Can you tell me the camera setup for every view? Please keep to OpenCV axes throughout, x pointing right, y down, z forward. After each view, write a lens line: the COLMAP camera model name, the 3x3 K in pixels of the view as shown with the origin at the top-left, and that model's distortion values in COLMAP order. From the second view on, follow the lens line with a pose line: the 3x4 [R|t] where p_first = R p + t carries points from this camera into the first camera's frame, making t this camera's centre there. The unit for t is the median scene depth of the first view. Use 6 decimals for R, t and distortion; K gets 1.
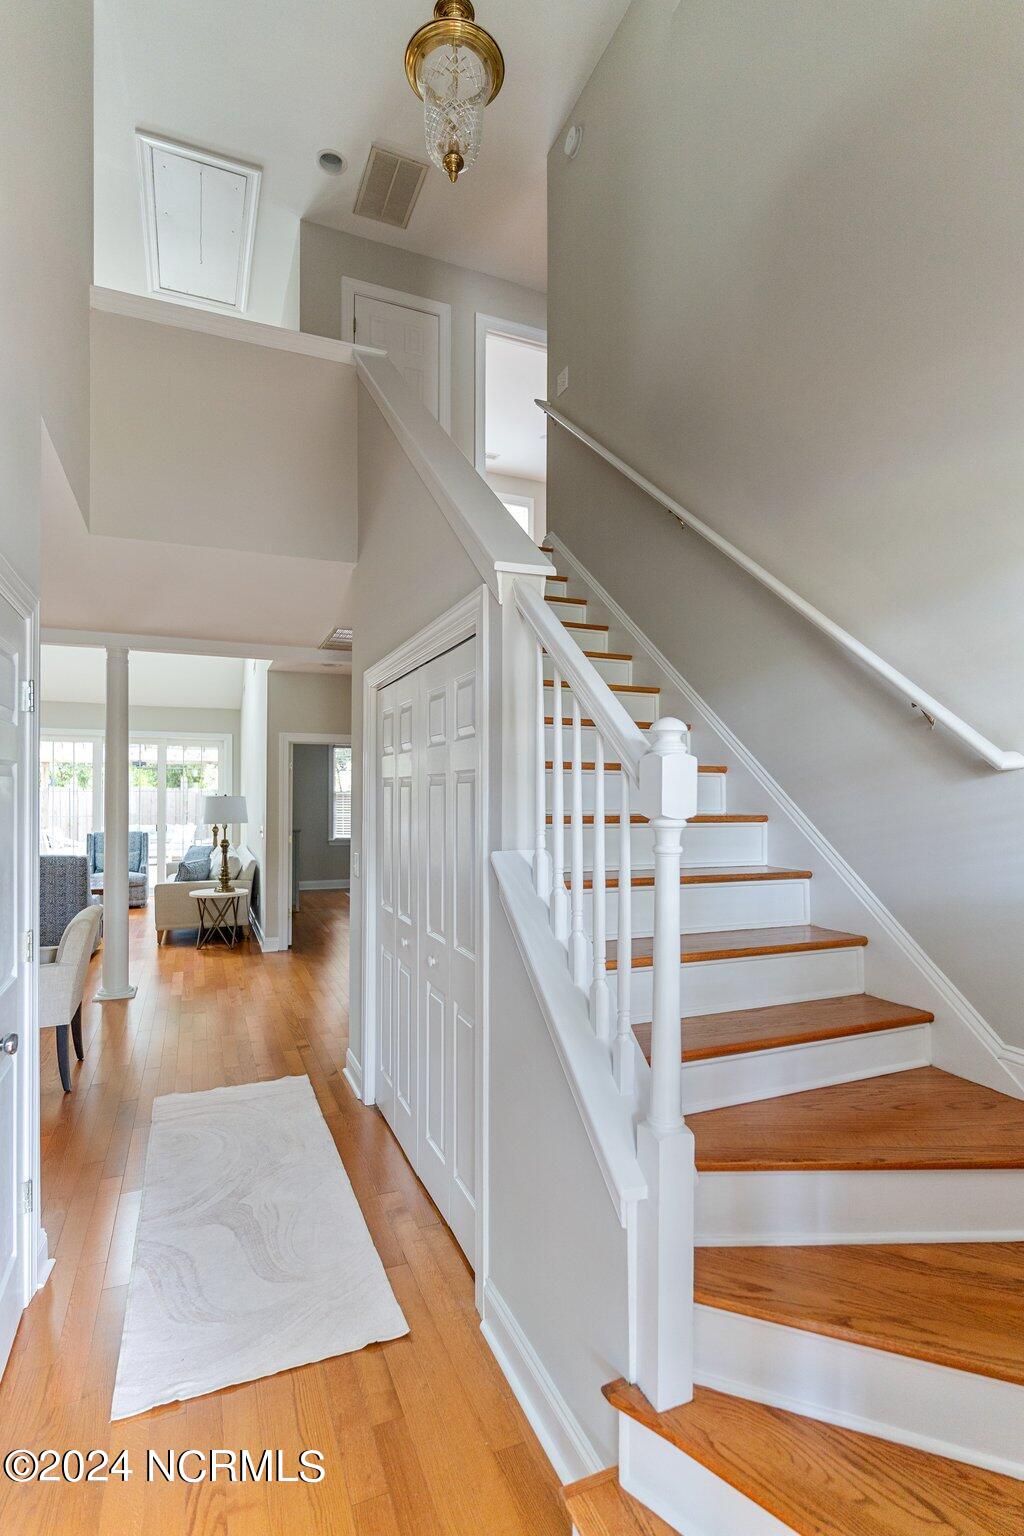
lens RADIAL K [[740.1, 0, 509.2], [0, 740.1, 776.5], [0, 0, 1]] dist [0.003587, -0.001847]
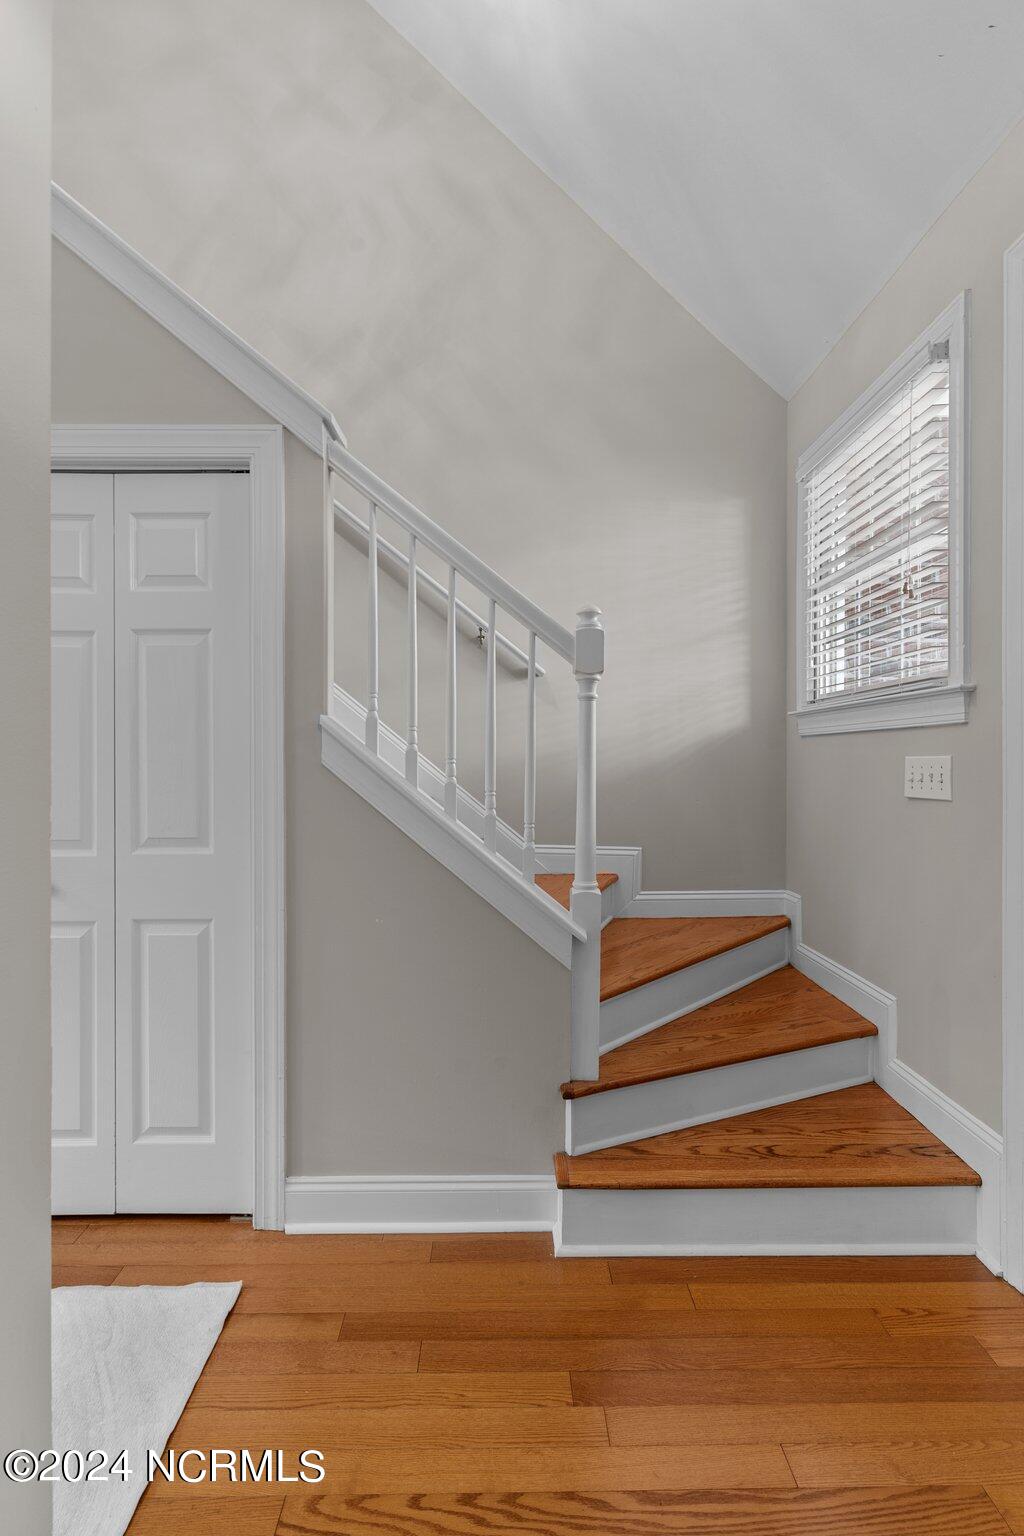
lens RADIAL K [[740.1, 0, 501.1], [0, 740.1, 758.9], [0, 0, 1]] dist [0.003587, -0.001847]
pose [[0.381841, -0.011651, 0.924155, -0.980452], [-0.011943, 0.999775, 0.017538, 0.171428], [-0.924151, -0.017734, 0.381616, 0.521999]]
